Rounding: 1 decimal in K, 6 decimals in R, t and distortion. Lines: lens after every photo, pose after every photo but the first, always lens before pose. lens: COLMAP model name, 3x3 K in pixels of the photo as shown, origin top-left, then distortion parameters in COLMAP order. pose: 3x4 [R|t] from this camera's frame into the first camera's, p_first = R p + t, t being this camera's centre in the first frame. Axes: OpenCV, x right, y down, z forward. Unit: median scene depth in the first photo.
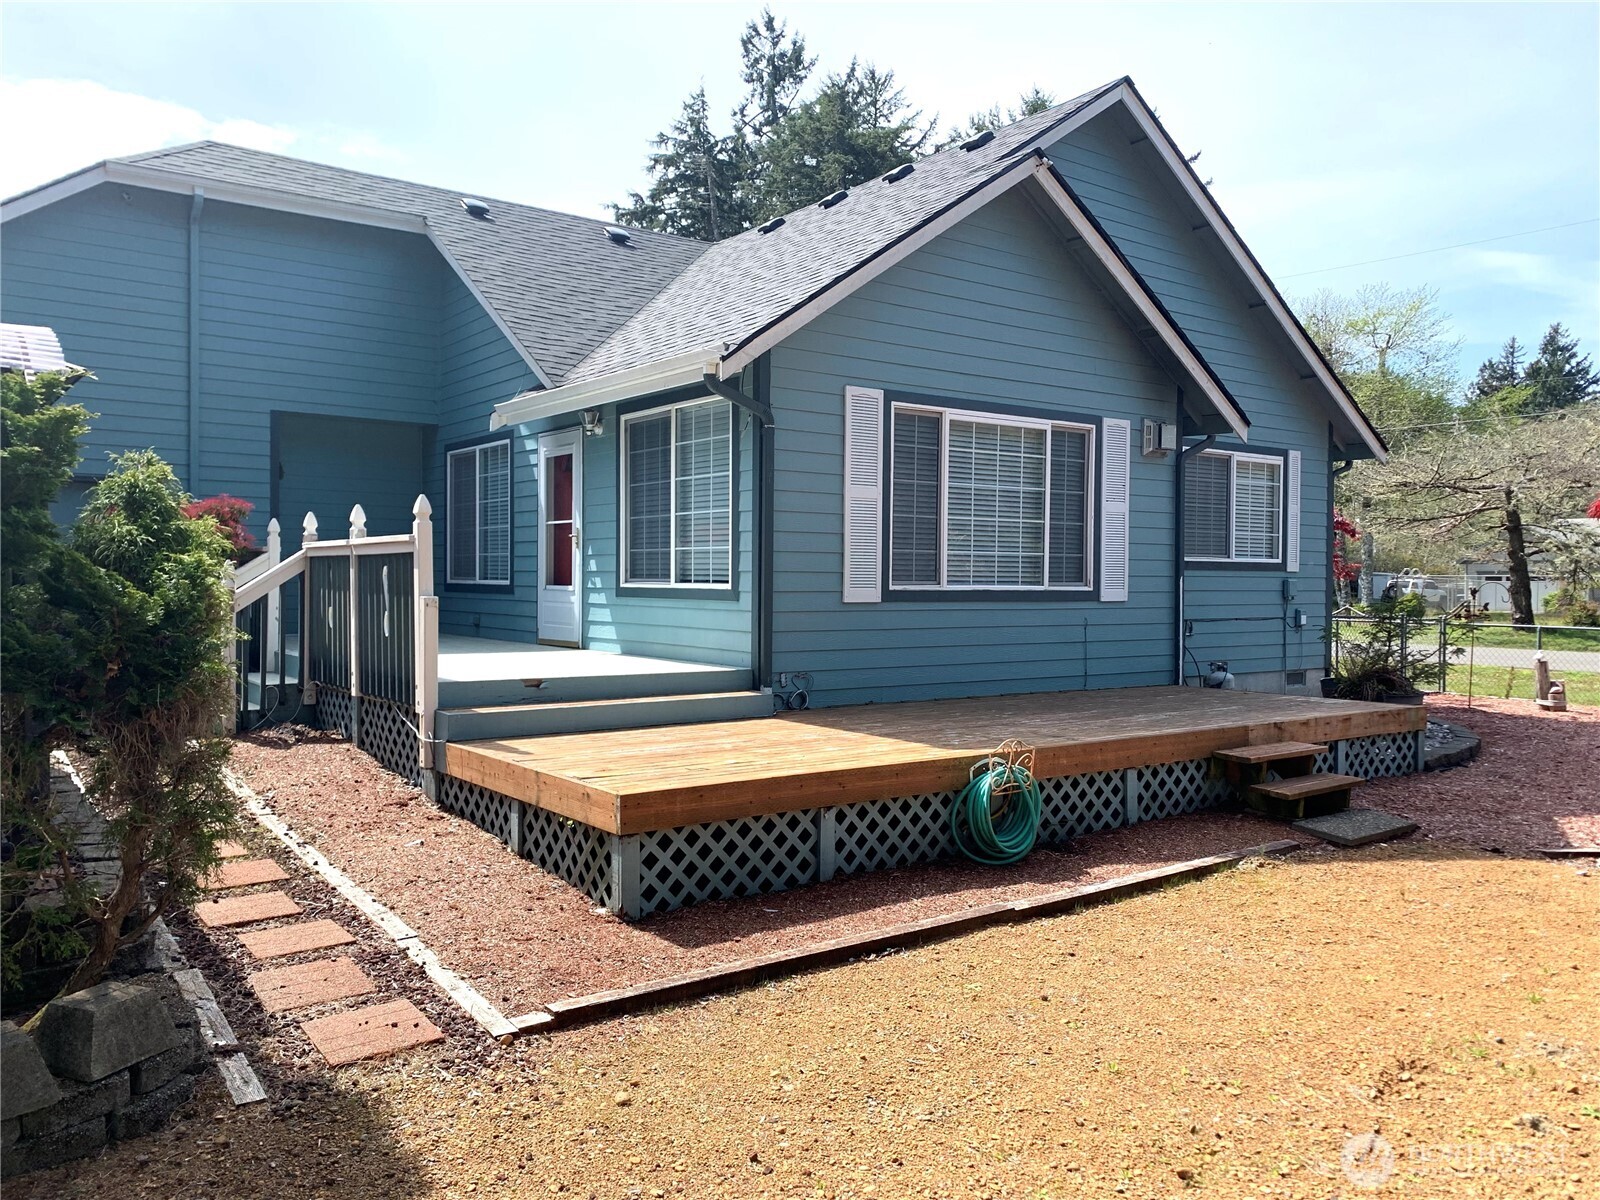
lens RADIAL K [[1230.9, 0, 800.0], [0, 1230.9, 600.0], [0, 0, 1]] dist [0.000837, 0.000354]
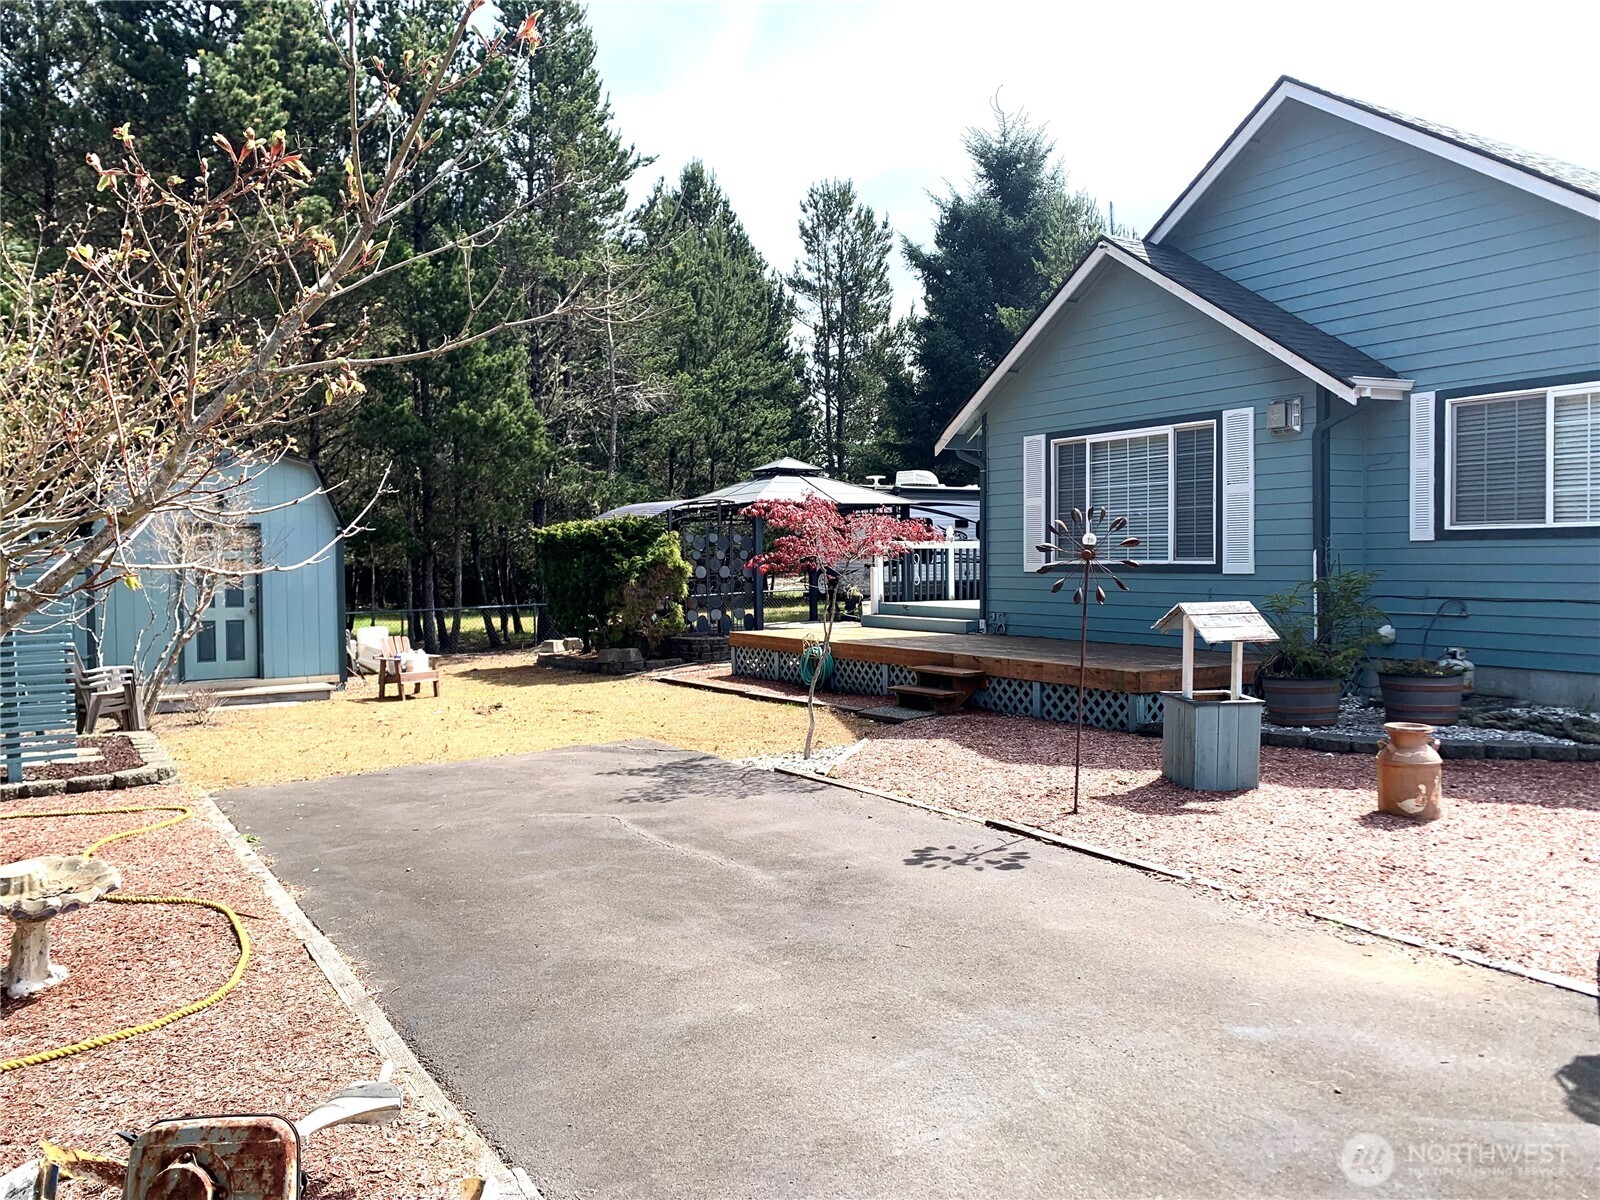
lens RADIAL K [[1230.9, 0, 800.0], [0, 1230.9, 600.0], [0, 0, 1]] dist [0.000837, 0.000354]
pose [[-0.072078, 0.026215, -0.997054, 1.445672], [-0.011760, 0.999563, 0.027131, -0.000830], [0.997330, 0.013680, -0.071738, 0.716473]]
